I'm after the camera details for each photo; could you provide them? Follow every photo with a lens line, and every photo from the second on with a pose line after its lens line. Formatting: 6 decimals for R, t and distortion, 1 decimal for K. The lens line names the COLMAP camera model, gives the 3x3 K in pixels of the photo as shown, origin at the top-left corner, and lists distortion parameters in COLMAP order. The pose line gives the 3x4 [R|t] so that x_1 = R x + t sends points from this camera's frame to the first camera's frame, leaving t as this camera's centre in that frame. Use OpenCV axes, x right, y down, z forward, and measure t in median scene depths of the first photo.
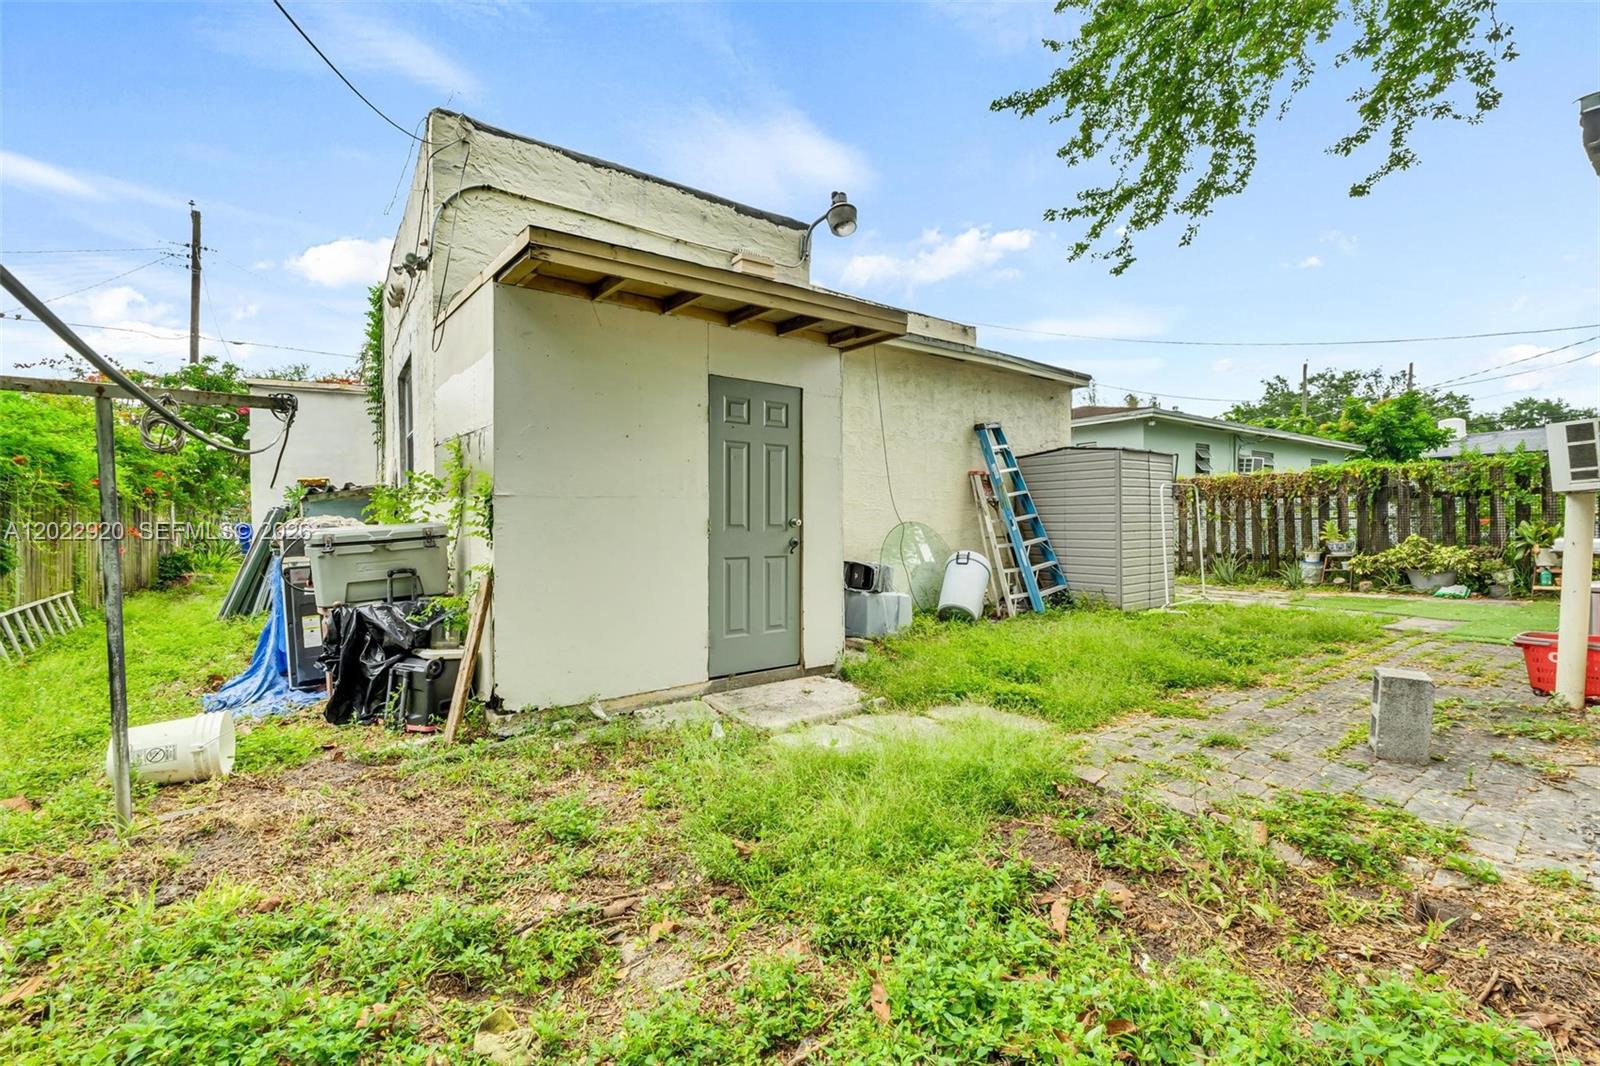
lens RADIAL K [[667.3, 0, 805.3], [0, 667.3, 534.6], [0, 0, 1]] dist [0.002135, 0.000147]
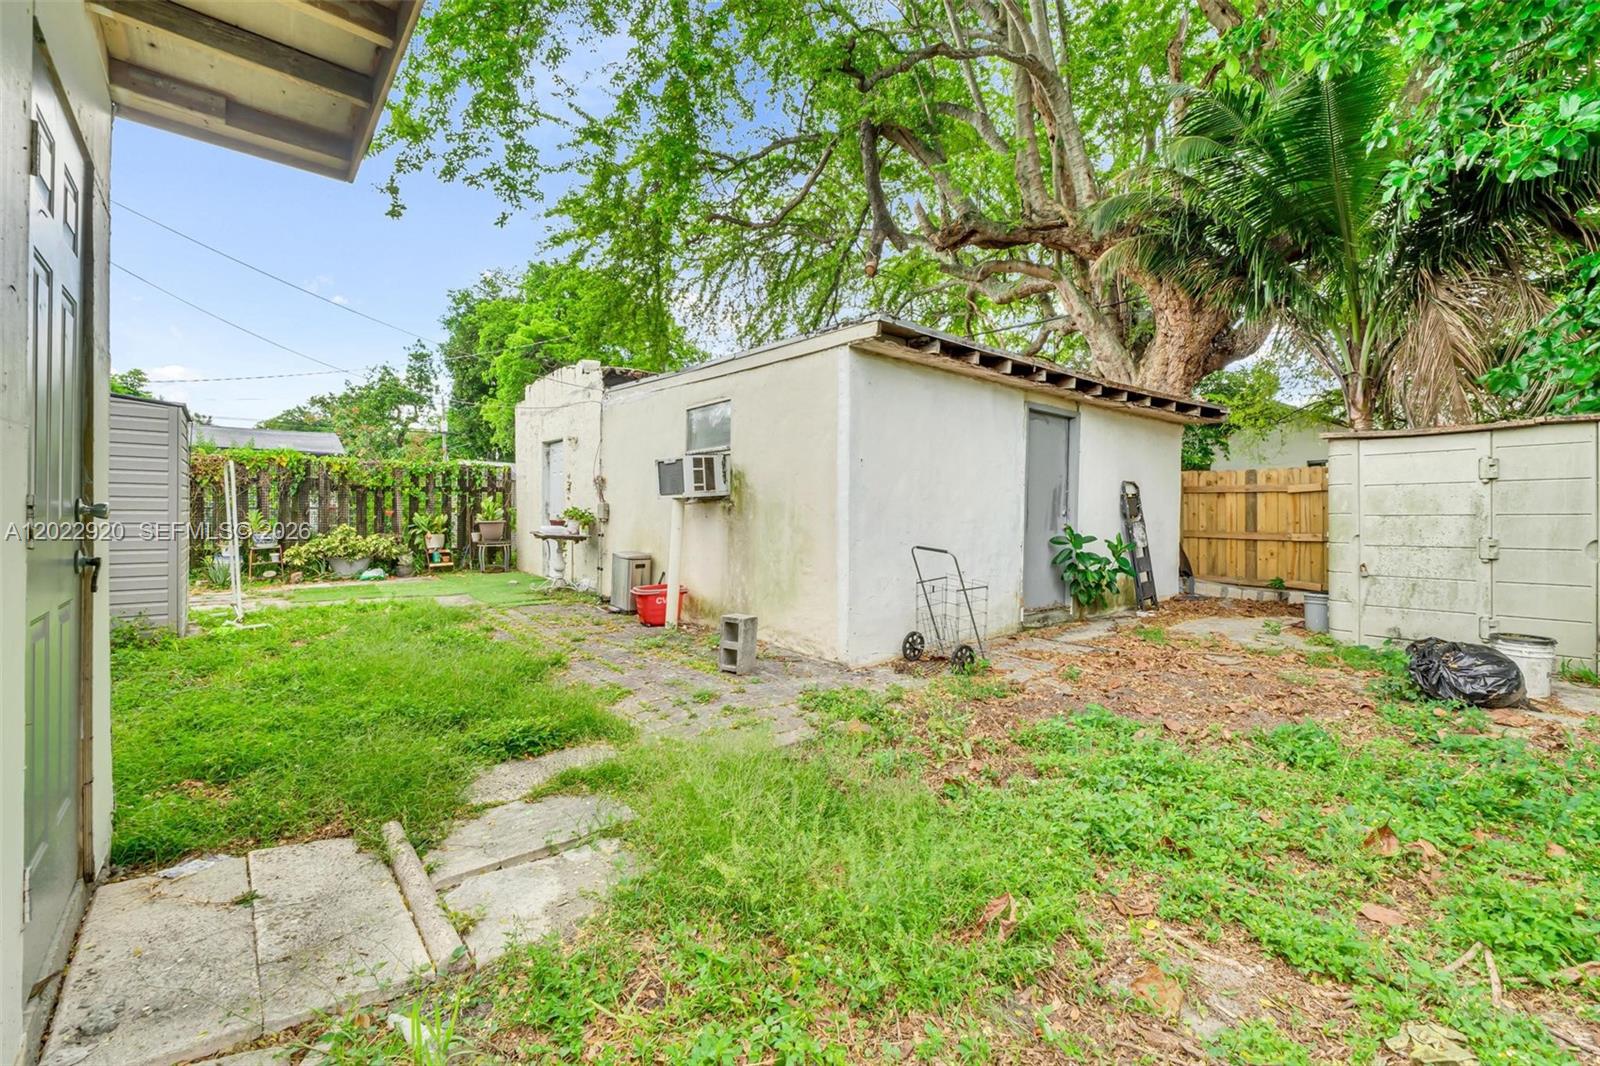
lens RADIAL K [[667.3, 0, 806.1], [0, 667.3, 521.9], [0, 0, 1]] dist [0.002135, 0.000147]
pose [[-0.047721, -0.004558, 0.998850, -0.196064], [0.007479, 0.999960, 0.004920, -0.004059], [-0.998833, 0.007705, -0.047685, 0.311885]]
